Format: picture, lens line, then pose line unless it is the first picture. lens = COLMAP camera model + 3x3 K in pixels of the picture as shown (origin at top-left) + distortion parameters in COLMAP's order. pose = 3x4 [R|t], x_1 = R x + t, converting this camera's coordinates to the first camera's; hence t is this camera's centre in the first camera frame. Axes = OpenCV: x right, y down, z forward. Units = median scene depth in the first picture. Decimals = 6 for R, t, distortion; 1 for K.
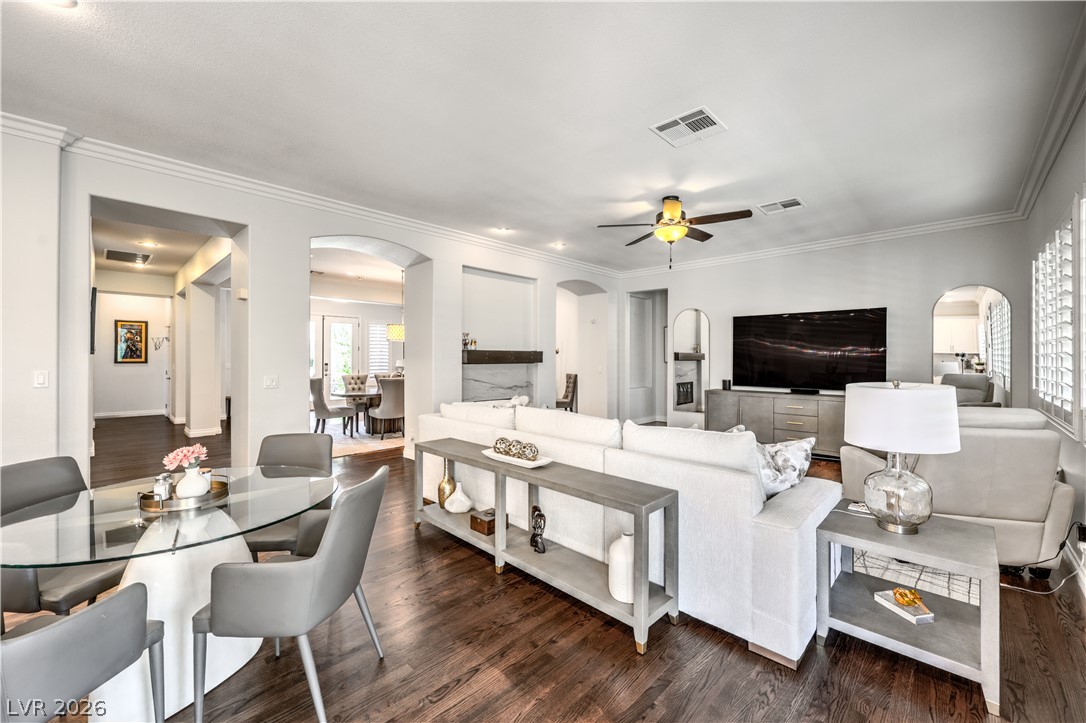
lens RADIAL K [[435.1, 0, 543.0], [0, 435.1, 361.5], [0, 0, 1]] dist [-0.000686, -0.000041]
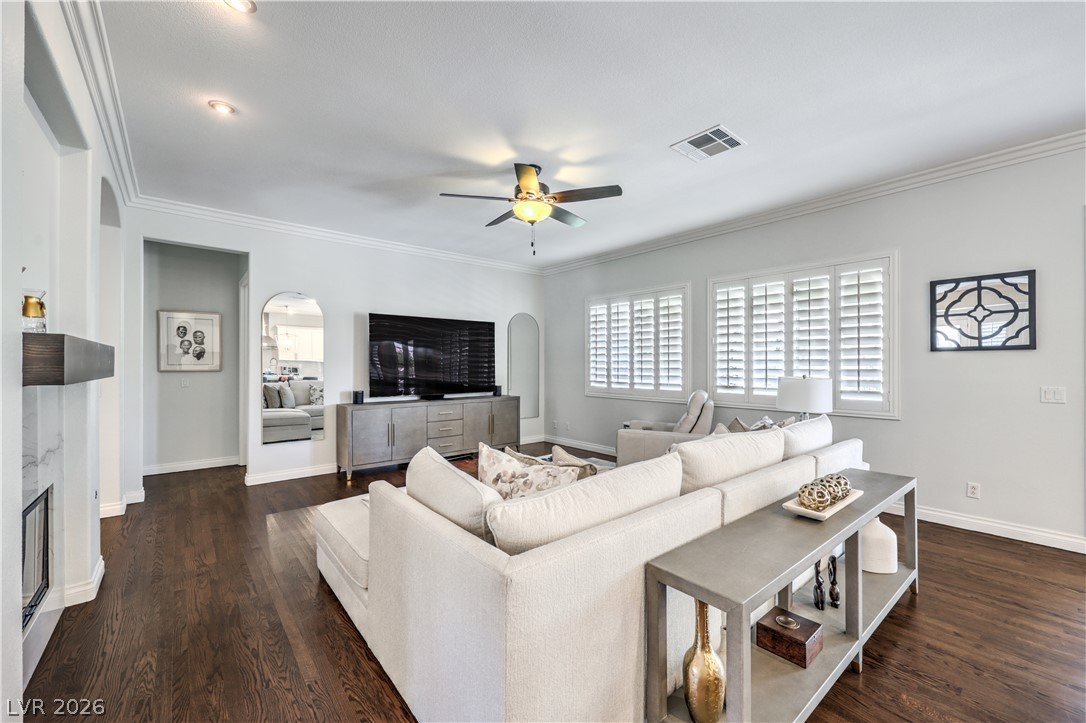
lens RADIAL K [[438.3, 0, 548.0], [0, 438.3, 366.2], [0, 0, 1]] dist [-0.002423, -0.000323]
pose [[0.095119, -0.005683, 0.995450, -0.379328], [0.009576, 0.999943, 0.004794, -0.004355], [-0.995420, 0.009076, 0.095168, 0.640401]]
